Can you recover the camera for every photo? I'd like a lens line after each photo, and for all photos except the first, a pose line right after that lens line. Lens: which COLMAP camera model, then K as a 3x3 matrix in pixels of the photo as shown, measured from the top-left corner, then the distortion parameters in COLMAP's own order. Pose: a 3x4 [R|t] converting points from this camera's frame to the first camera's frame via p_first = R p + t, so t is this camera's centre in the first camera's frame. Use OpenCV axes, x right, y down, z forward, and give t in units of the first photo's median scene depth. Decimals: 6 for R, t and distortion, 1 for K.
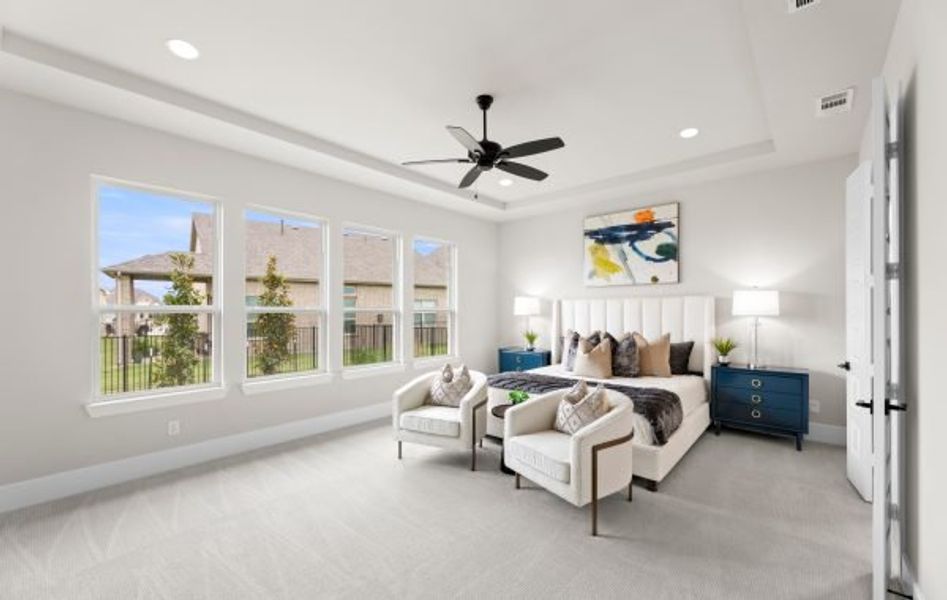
lens RADIAL K [[377.6, 0, 475.0], [0, 377.6, 308.2], [0, 0, 1]] dist [-0.000711, -0.000021]
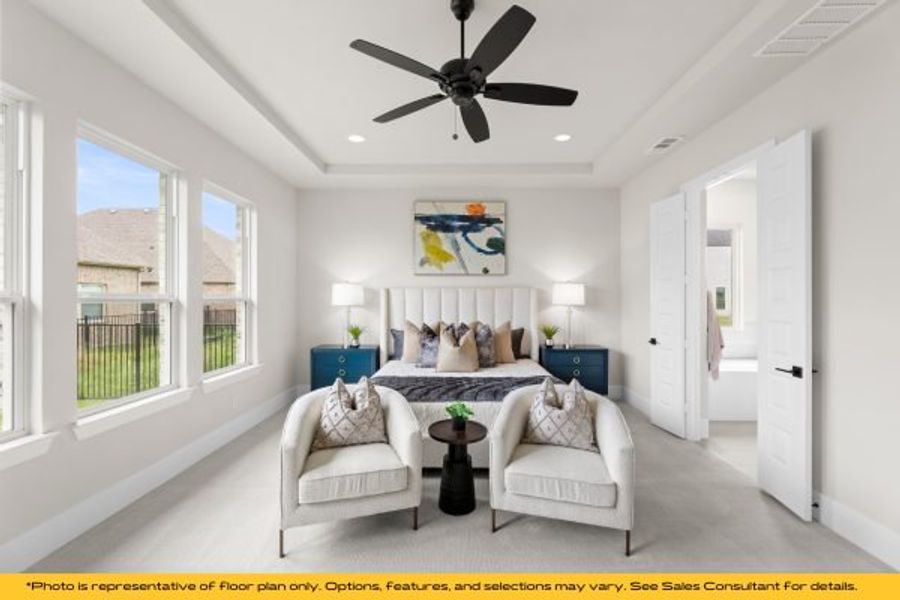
lens RADIAL K [[365.6, 0, 449.8], [0, 365.6, 296.4], [0, 0, 1]] dist [0.000880, 0.000312]
pose [[0.755641, 0.007690, 0.654941, -0.264167], [-0.006224, 0.999970, -0.004561, 0.000864], [-0.654957, -0.000630, 0.755666, 0.291837]]
